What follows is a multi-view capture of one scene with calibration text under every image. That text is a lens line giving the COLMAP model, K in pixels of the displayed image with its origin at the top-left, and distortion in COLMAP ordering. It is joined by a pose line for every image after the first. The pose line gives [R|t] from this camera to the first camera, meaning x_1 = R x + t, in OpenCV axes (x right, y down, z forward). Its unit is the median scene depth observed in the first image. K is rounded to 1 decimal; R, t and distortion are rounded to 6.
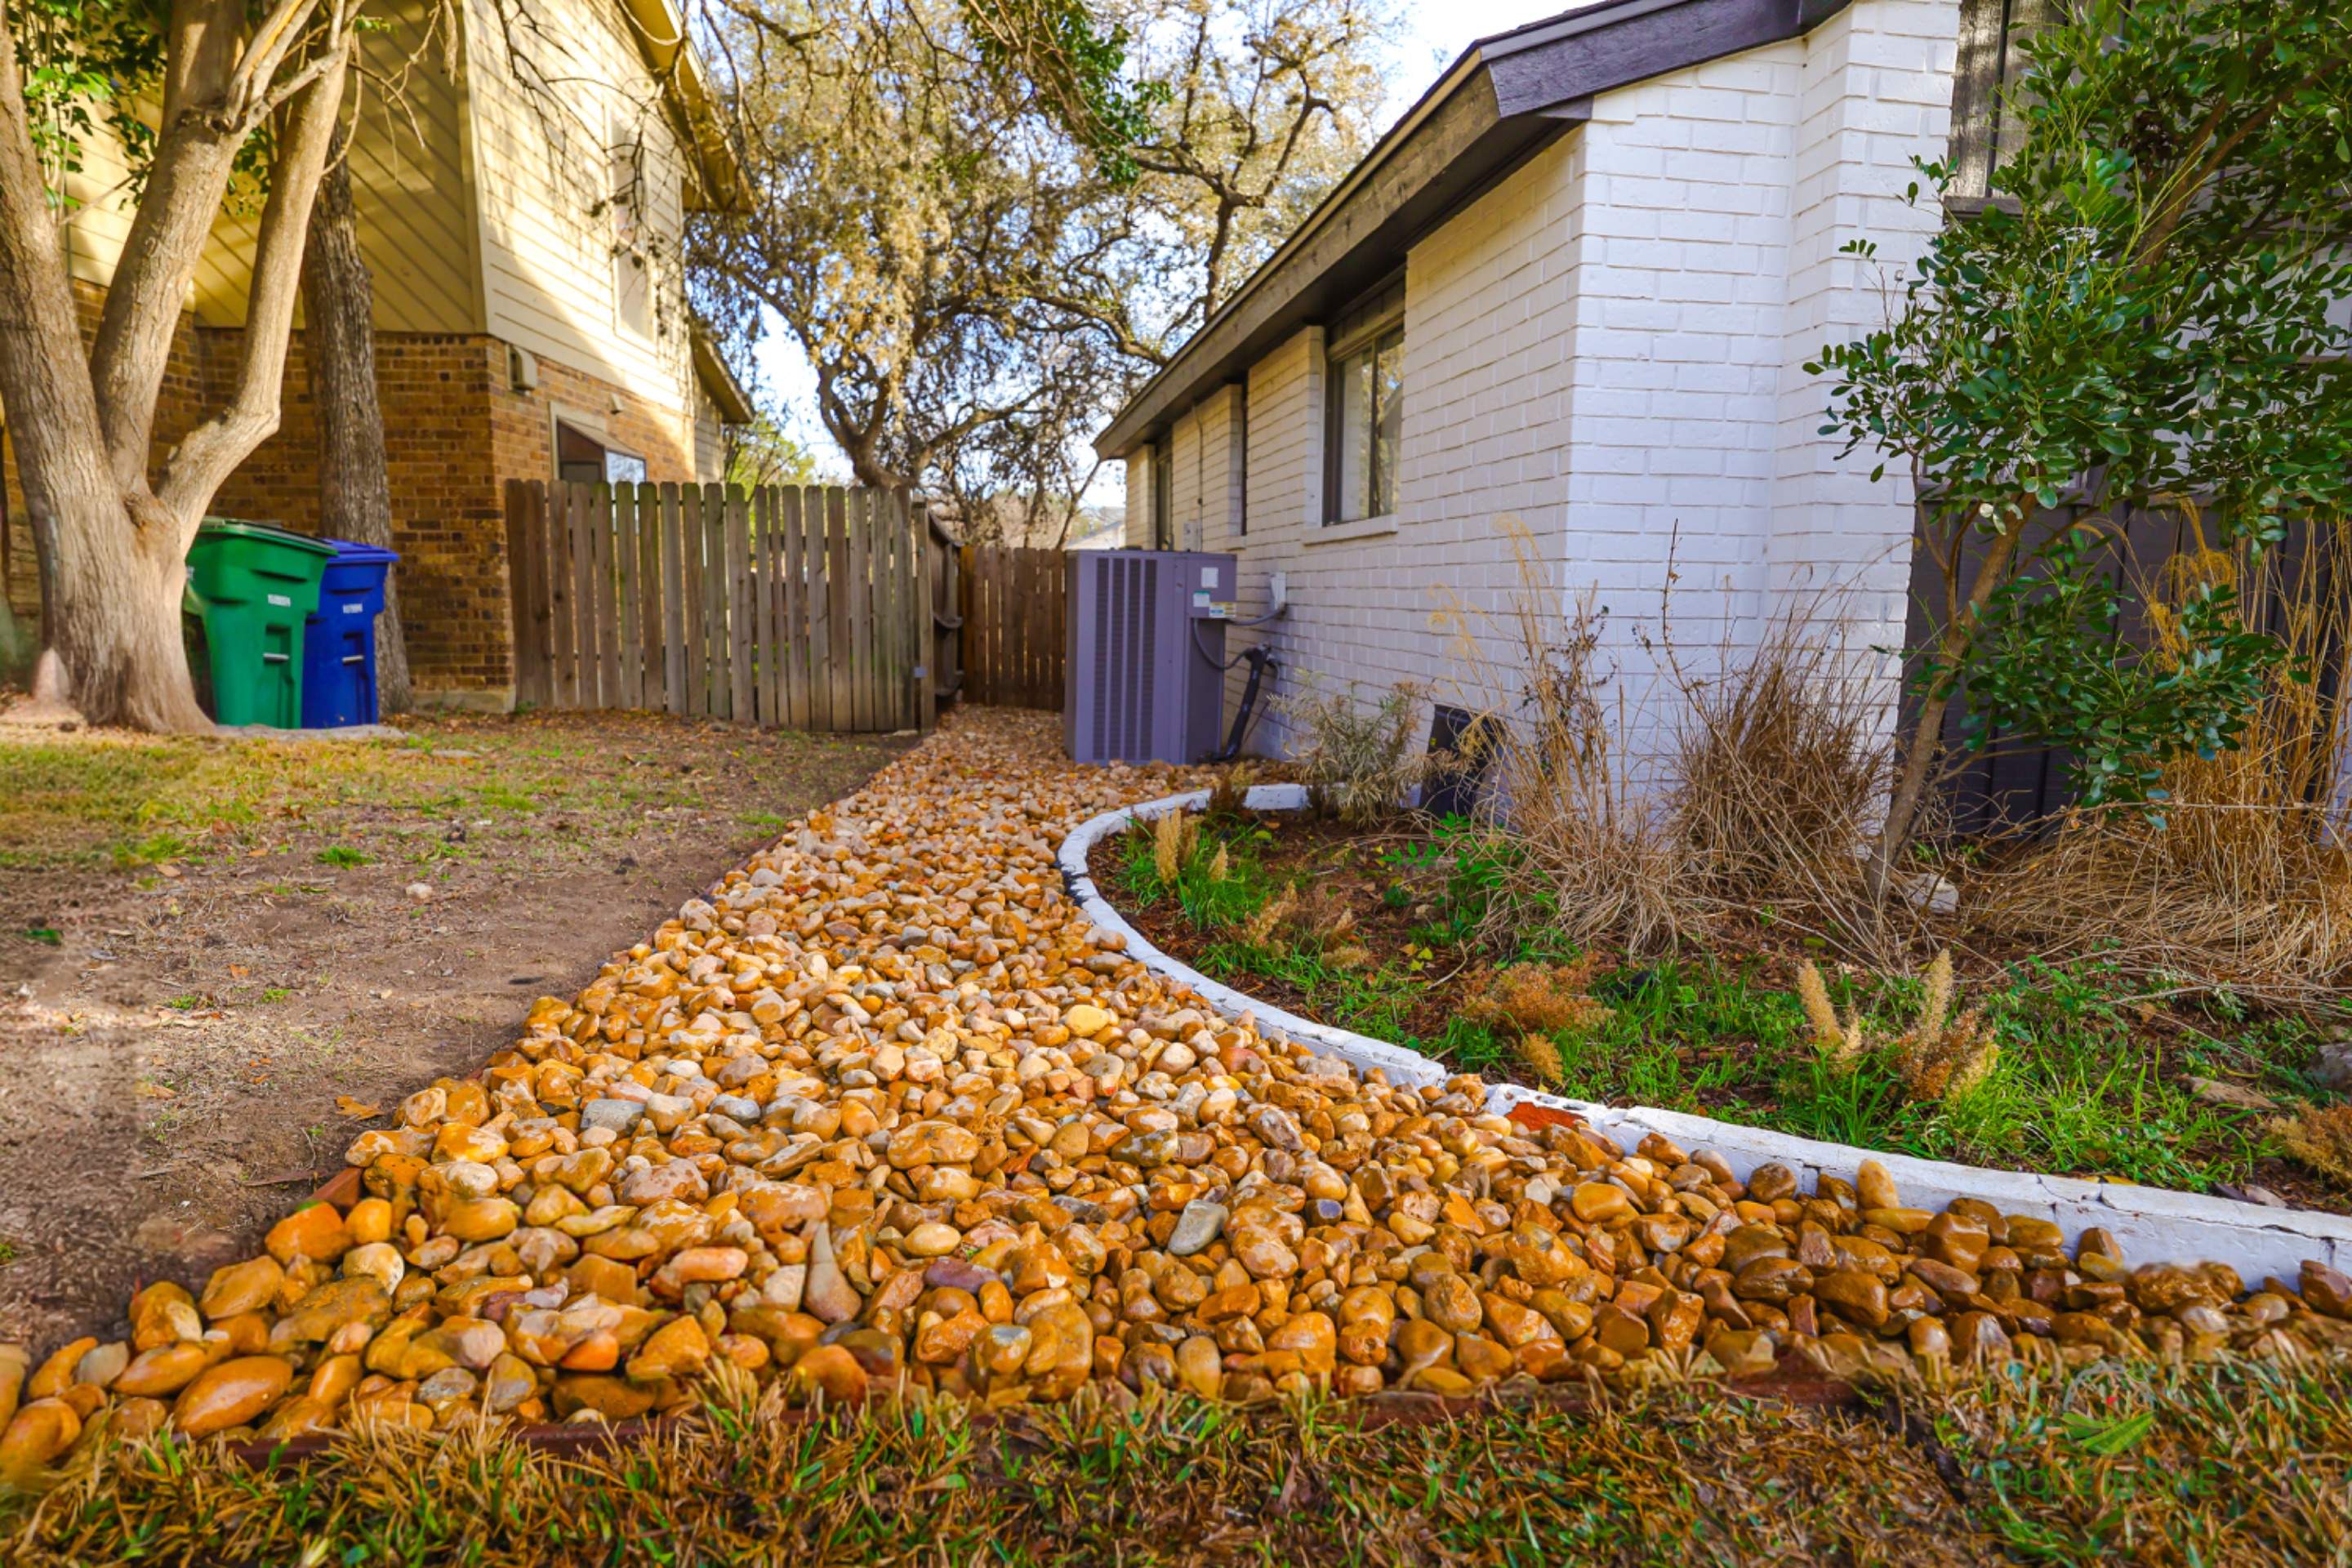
lens RADIAL K [[1291.8, 0, 1177.7], [0, 1291.8, 771.4], [0, 0, 1]] dist [0.014725, -0.002232]
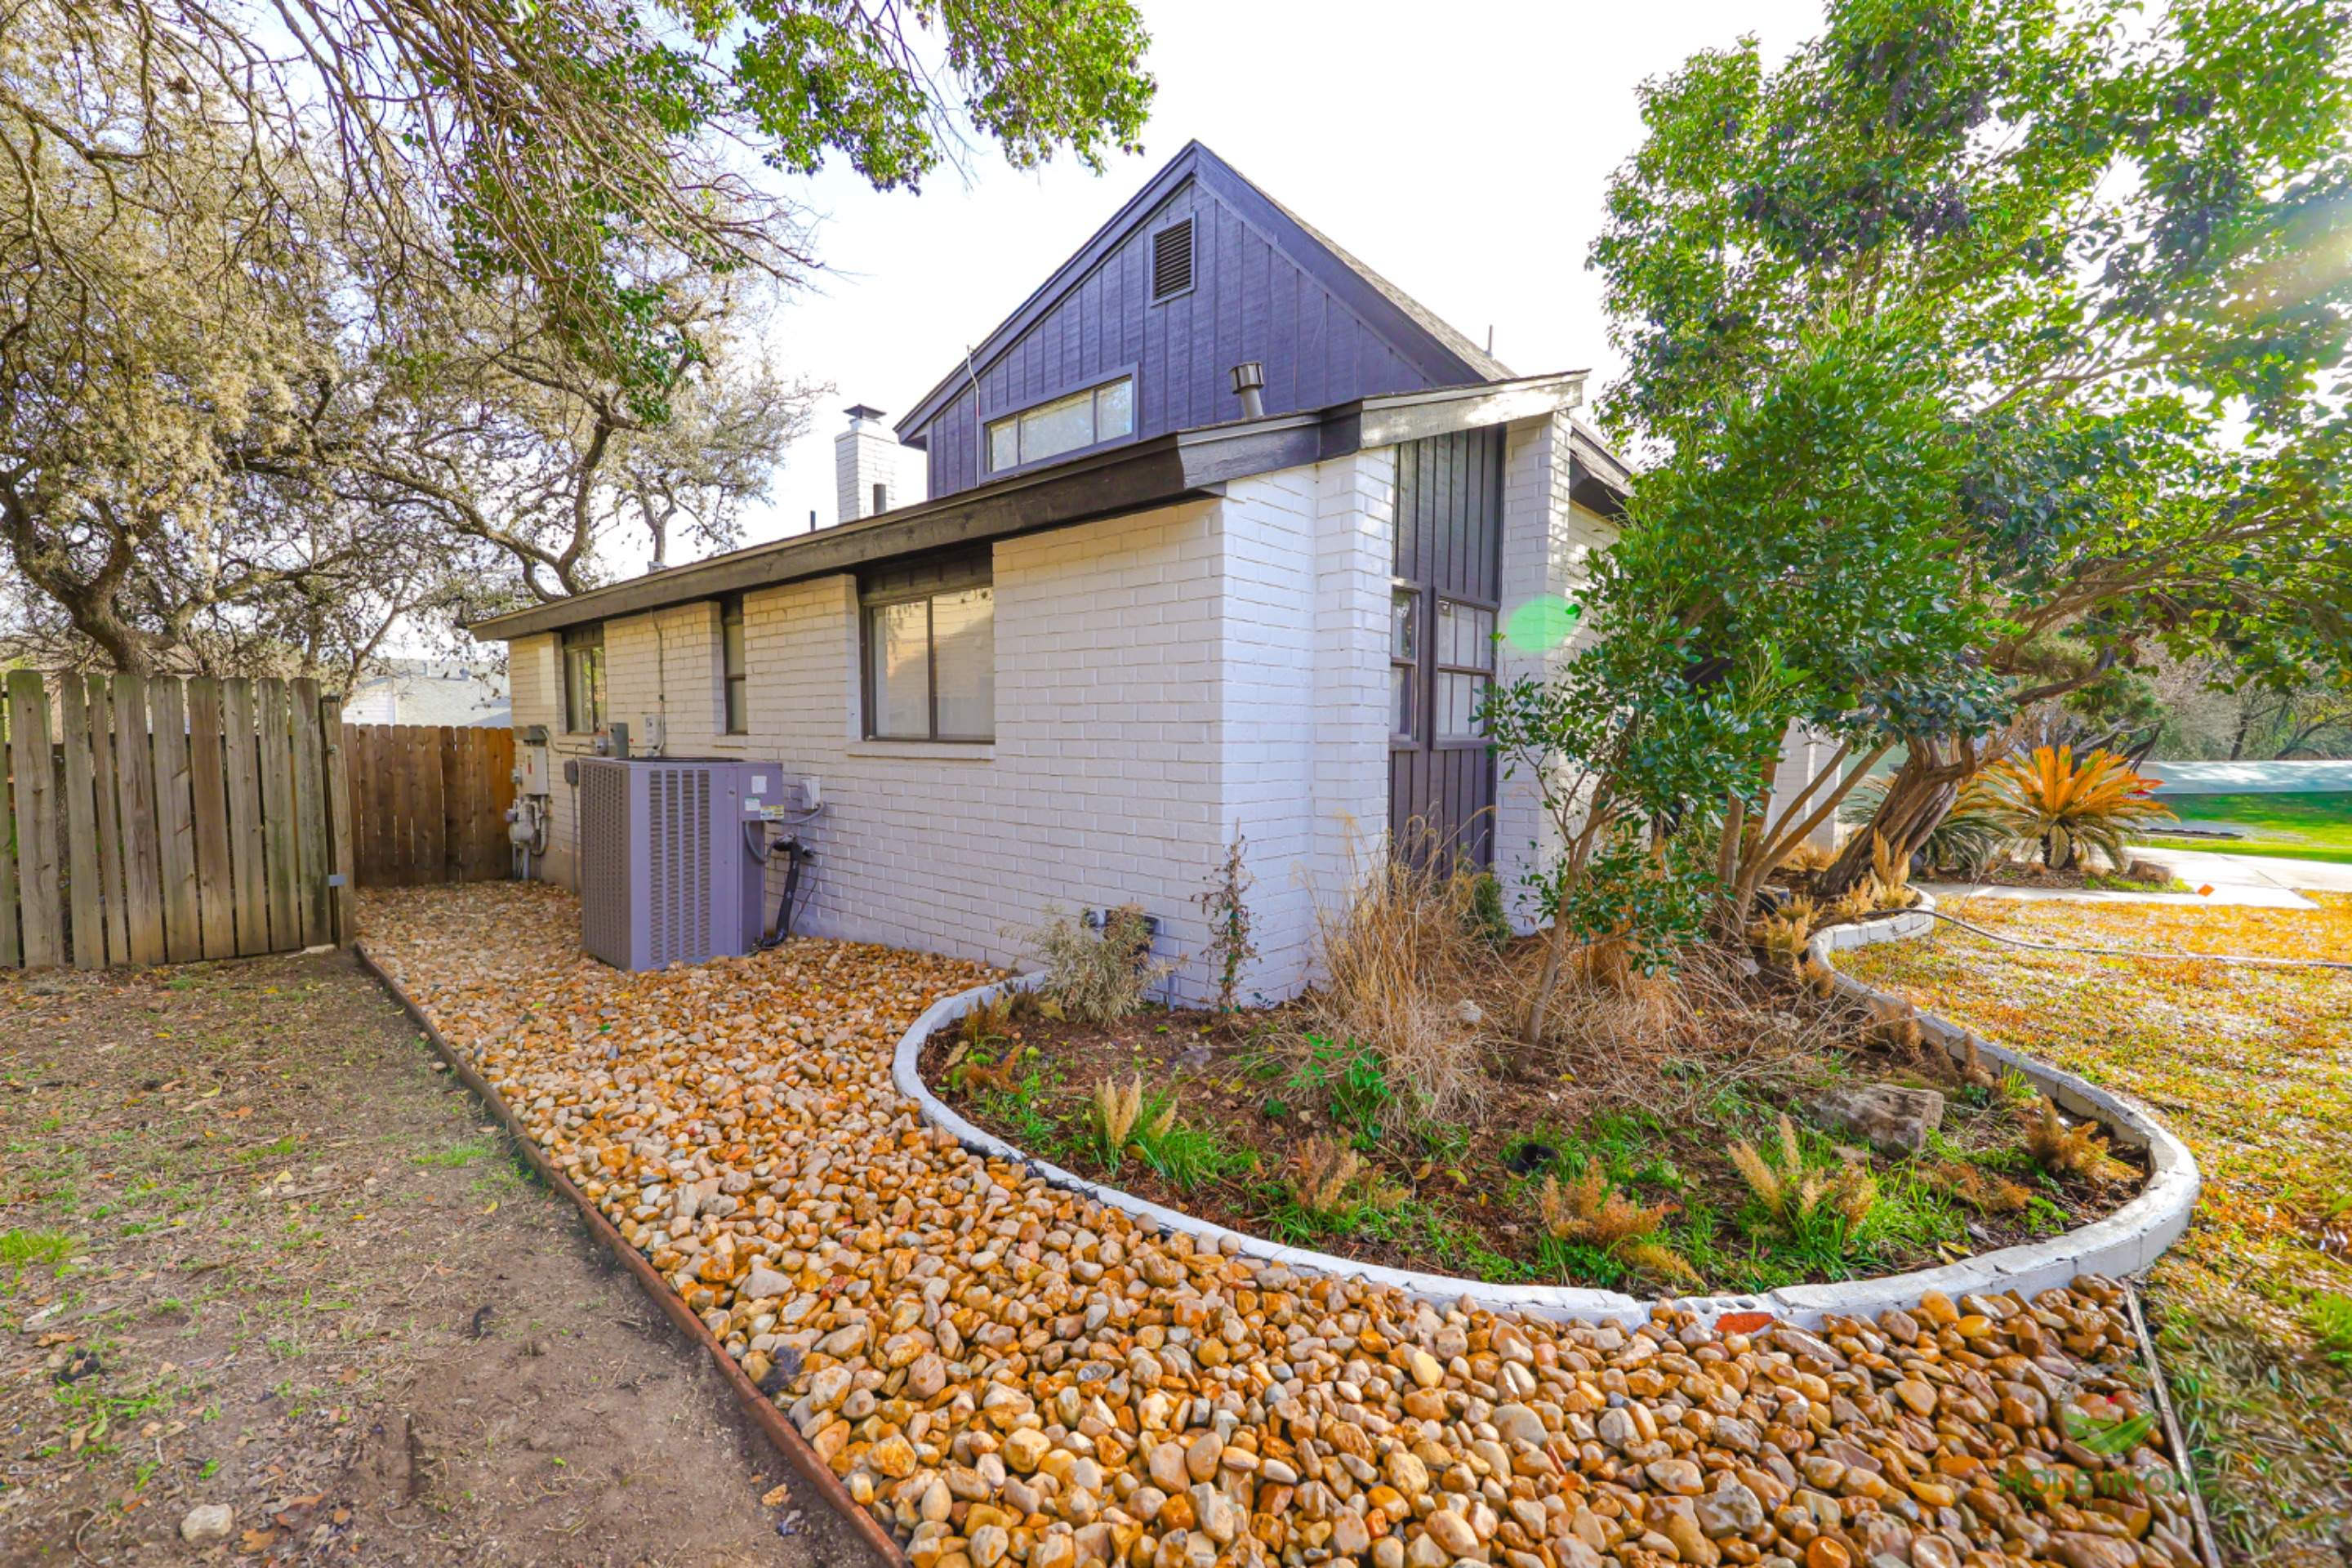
lens RADIAL K [[947.1, 0, 1171.4], [0, 947.1, 790.7], [0, 0, 1]] dist [0.001160, 0.000401]
pose [[0.776680, -0.047420, 0.628107, -0.204444], [0.089830, 0.995309, -0.035936, -0.080471], [-0.623457, 0.084334, 0.777296, 0.139811]]
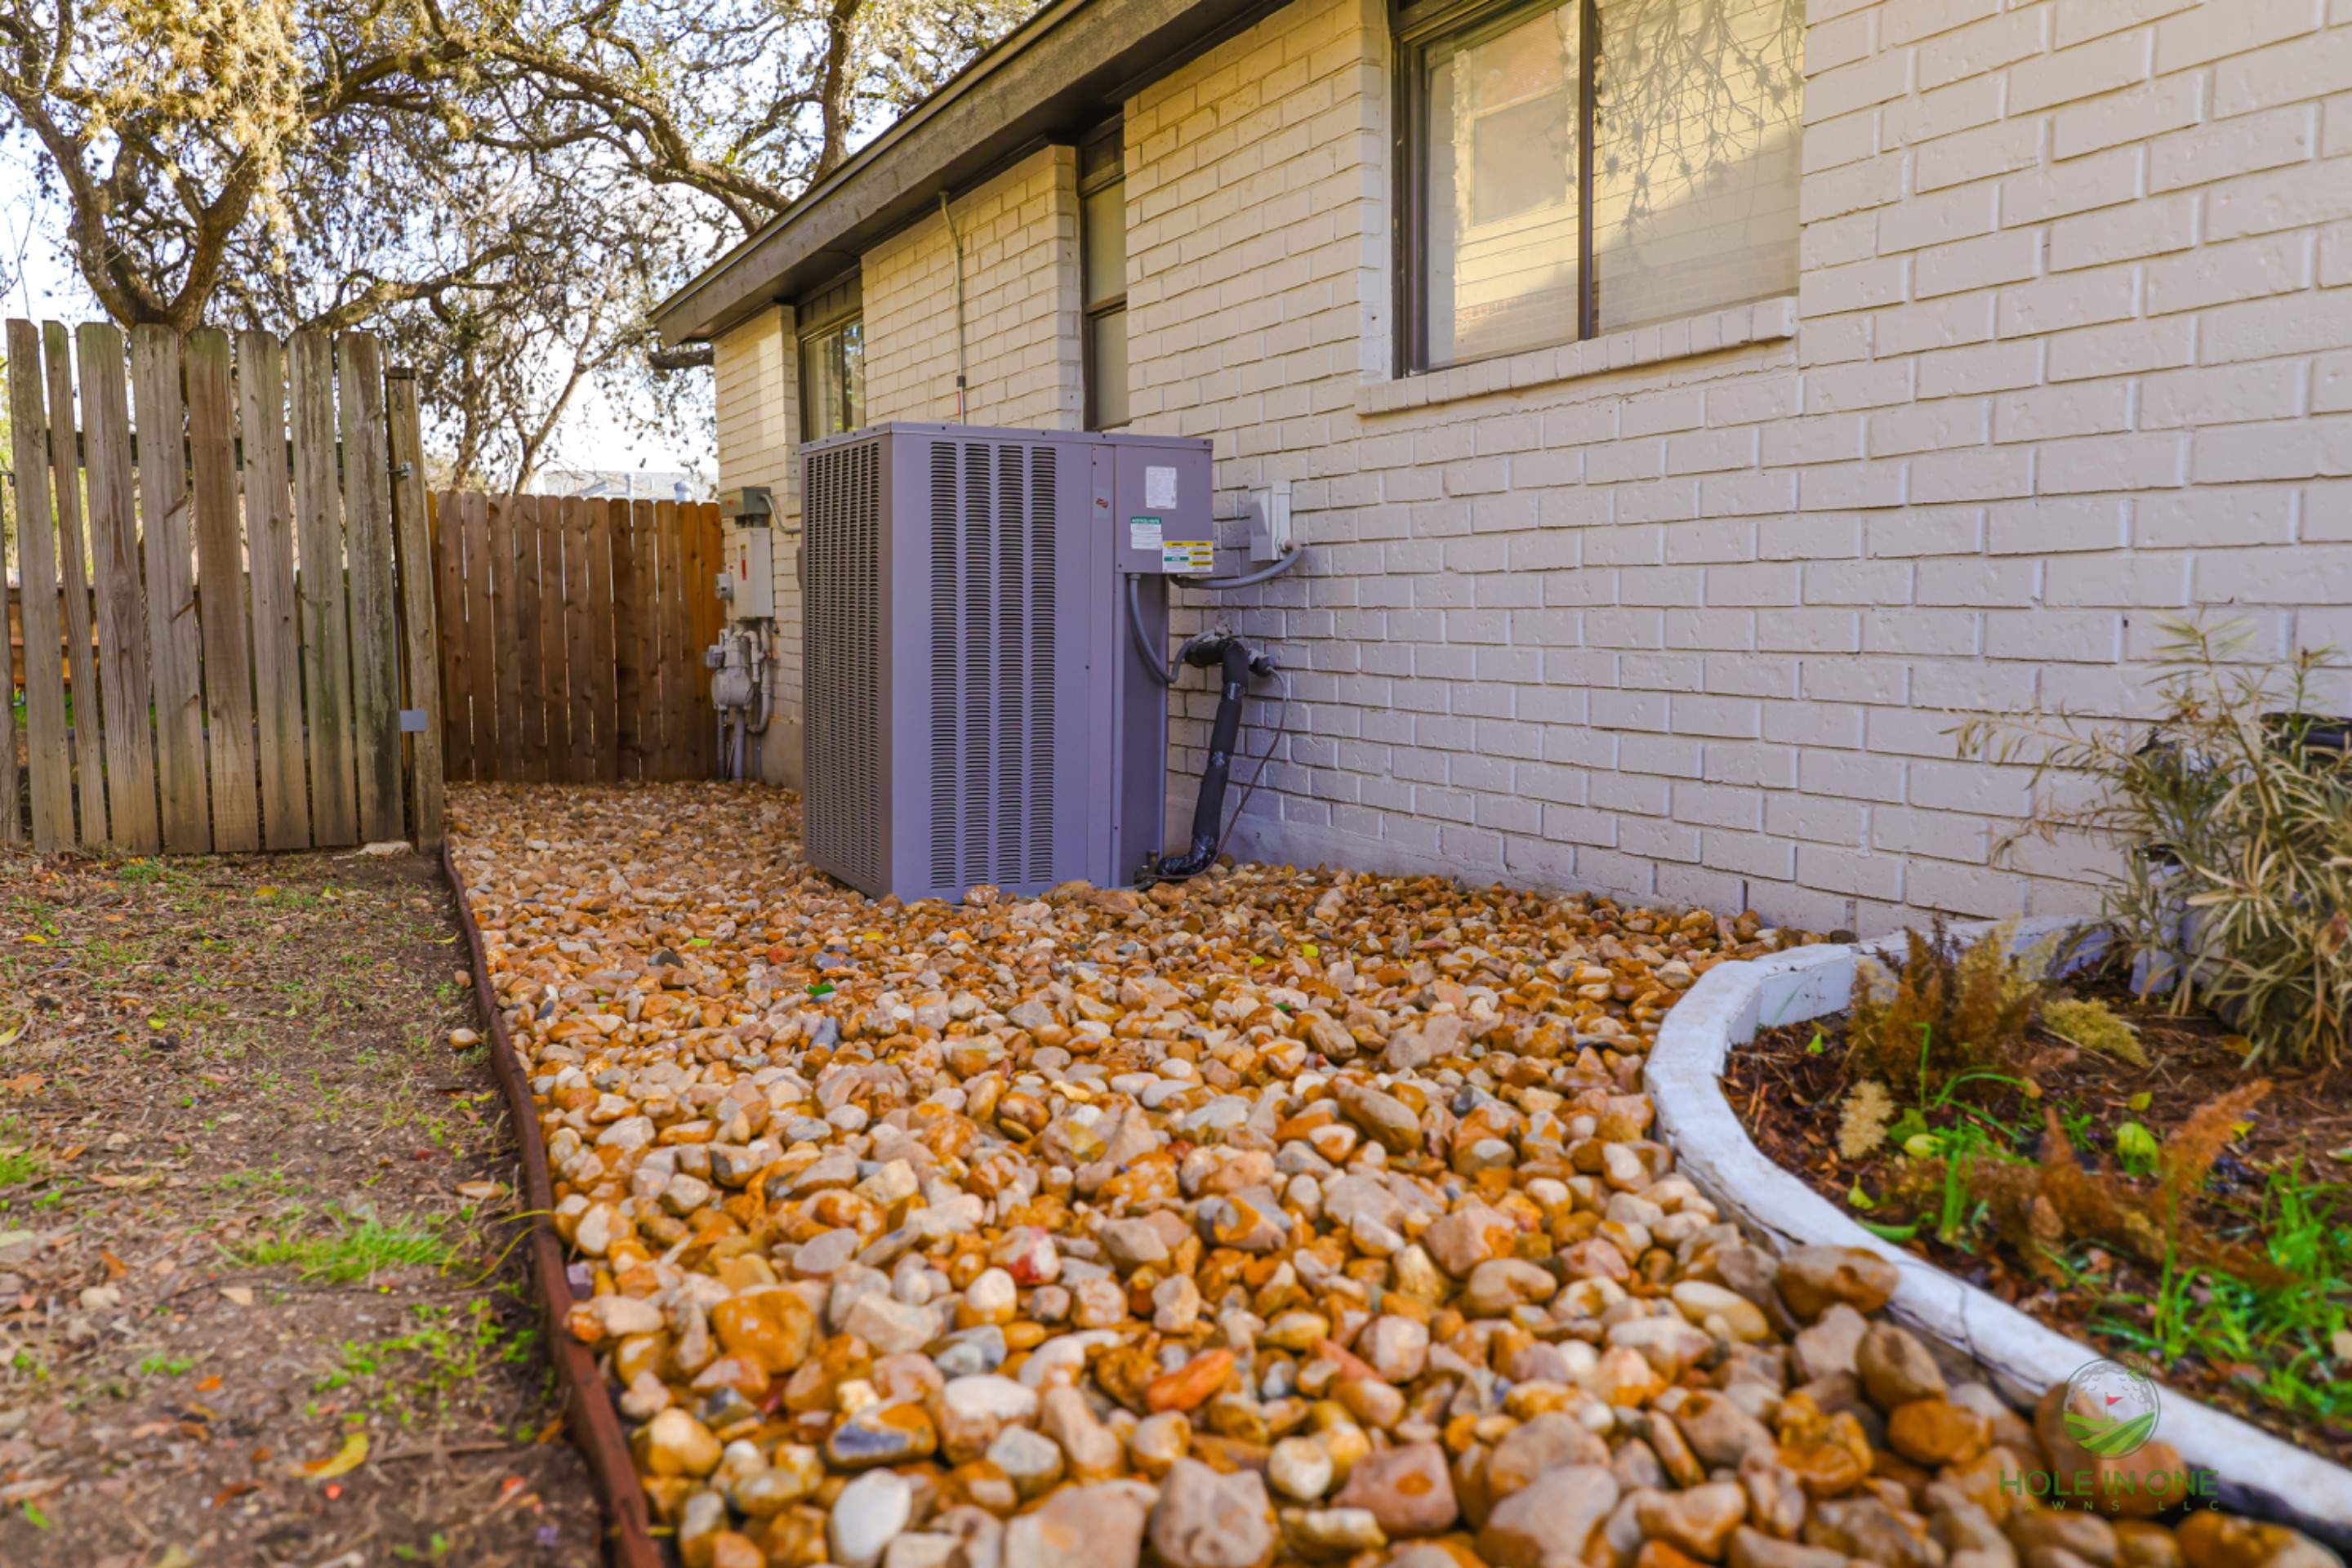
lens RADIAL K [[1777.6, 0, 1172.2], [0, 1777.6, 781.1], [0, 0, 1]] dist [-0.004101, 0.005738]
pose [[0.954331, -0.048334, 0.294814, -0.161252], [0.059921, 0.997740, -0.030389, -0.022339], [-0.292679, 0.046667, 0.955071, 0.371798]]
